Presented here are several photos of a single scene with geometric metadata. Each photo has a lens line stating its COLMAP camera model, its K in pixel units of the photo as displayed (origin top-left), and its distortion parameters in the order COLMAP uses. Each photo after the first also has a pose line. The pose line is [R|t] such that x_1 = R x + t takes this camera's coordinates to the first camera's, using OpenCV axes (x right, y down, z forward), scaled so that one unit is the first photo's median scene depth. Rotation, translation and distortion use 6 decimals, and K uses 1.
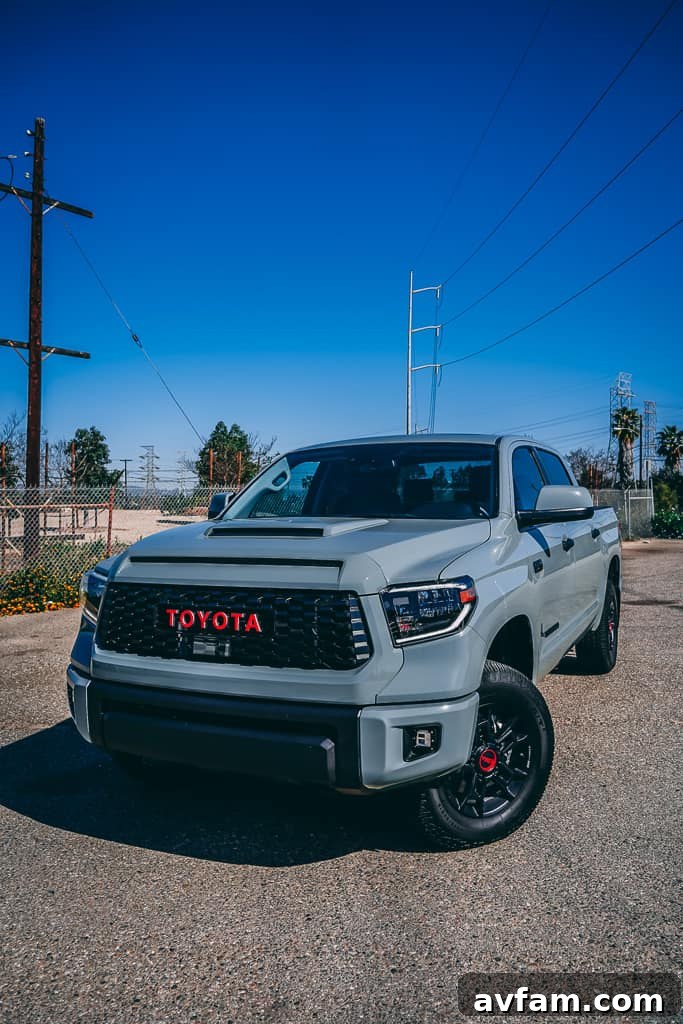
lens RADIAL K [[809.0, 0, 341.5], [0, 809.0, 512.0], [0, 0, 1]] dist [-0.001127, 0.004785]
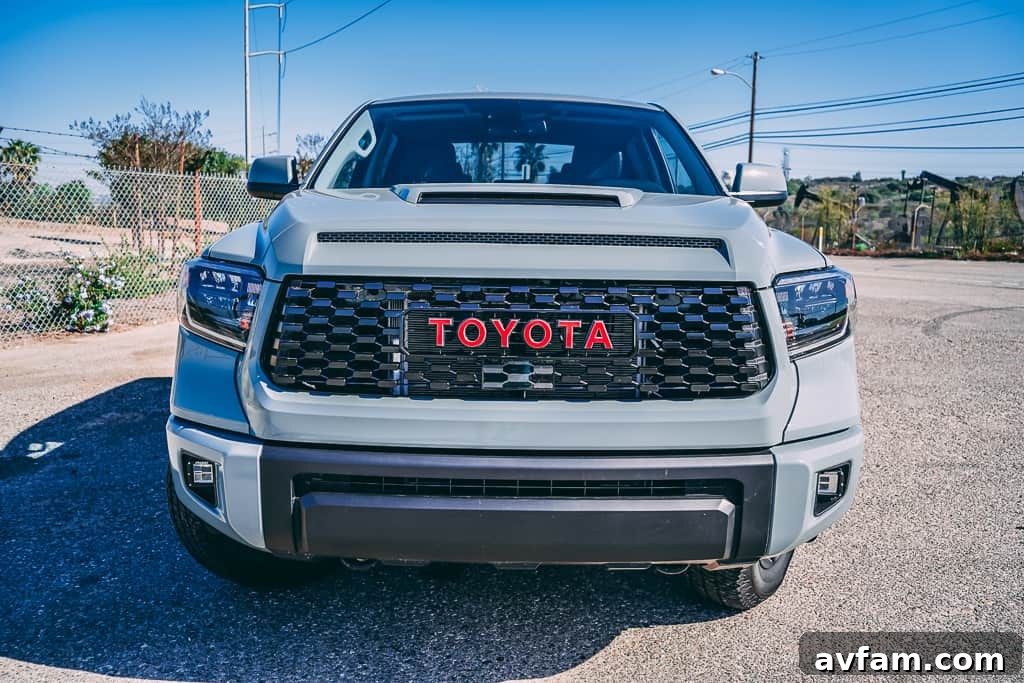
lens RADIAL K [[809.0, 0, 512.0], [0, 809.0, 341.5], [0, 0, 1]] dist [-0.001127, 0.004785]
pose [[0.896418, -0.036109, 0.441737, -0.404424], [-0.025681, 0.990769, 0.133104, 0.053667], [-0.442466, -0.130661, 0.887216, 0.420802]]
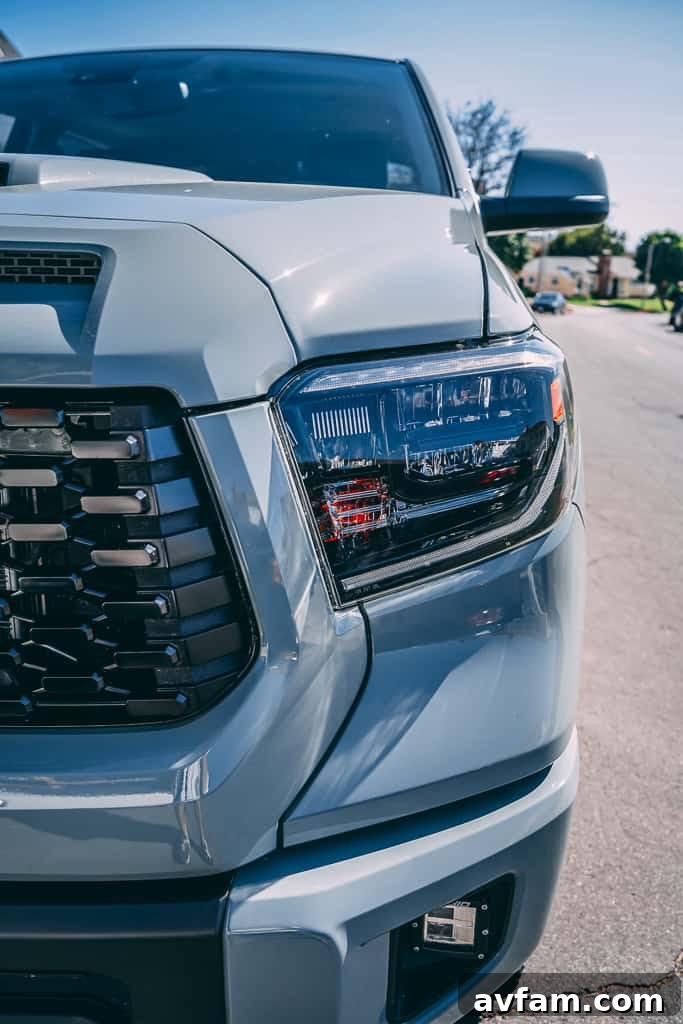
lens RADIAL K [[809.0, 0, 341.5], [0, 809.0, 512.0], [0, 0, 1]] dist [-0.001127, 0.004785]
pose [[0.952146, -0.072307, 0.296967, -0.004357], [-0.010513, 0.963291, 0.268255, 0.061376], [-0.305463, -0.258540, 0.916433, 0.678177]]
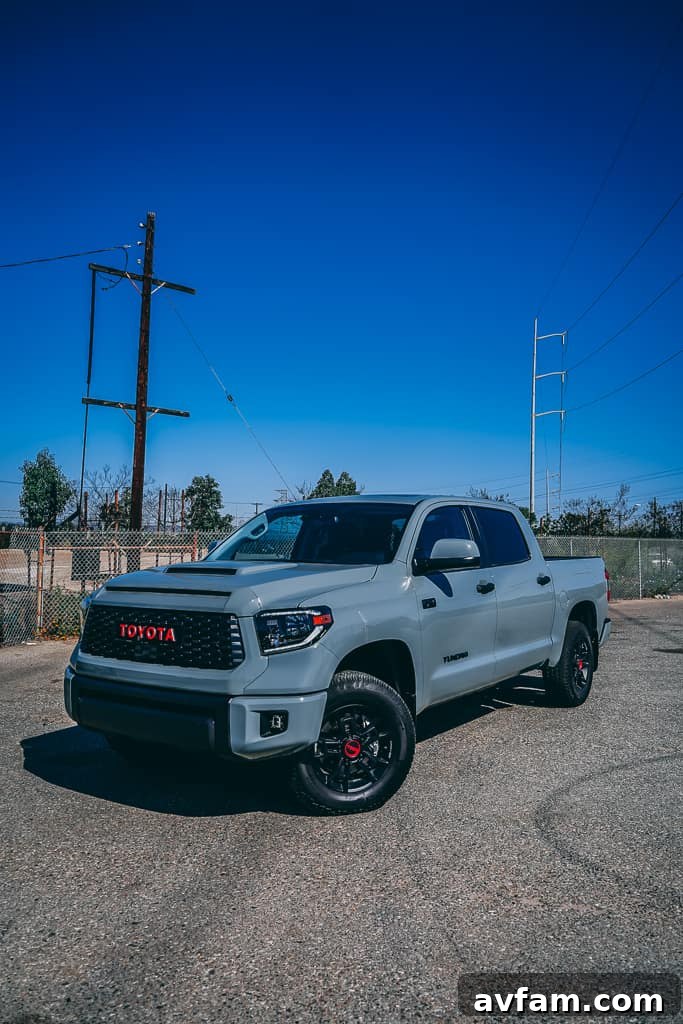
lens RADIAL K [[809.0, 0, 341.5], [0, 809.0, 512.0], [0, 0, 1]] dist [-0.001127, 0.004785]
pose [[0.986909, 0.010586, -0.160931, 0.367611], [-0.019423, 0.998382, -0.053441, -0.006115], [0.160105, 0.055867, 0.985518, -0.316718]]
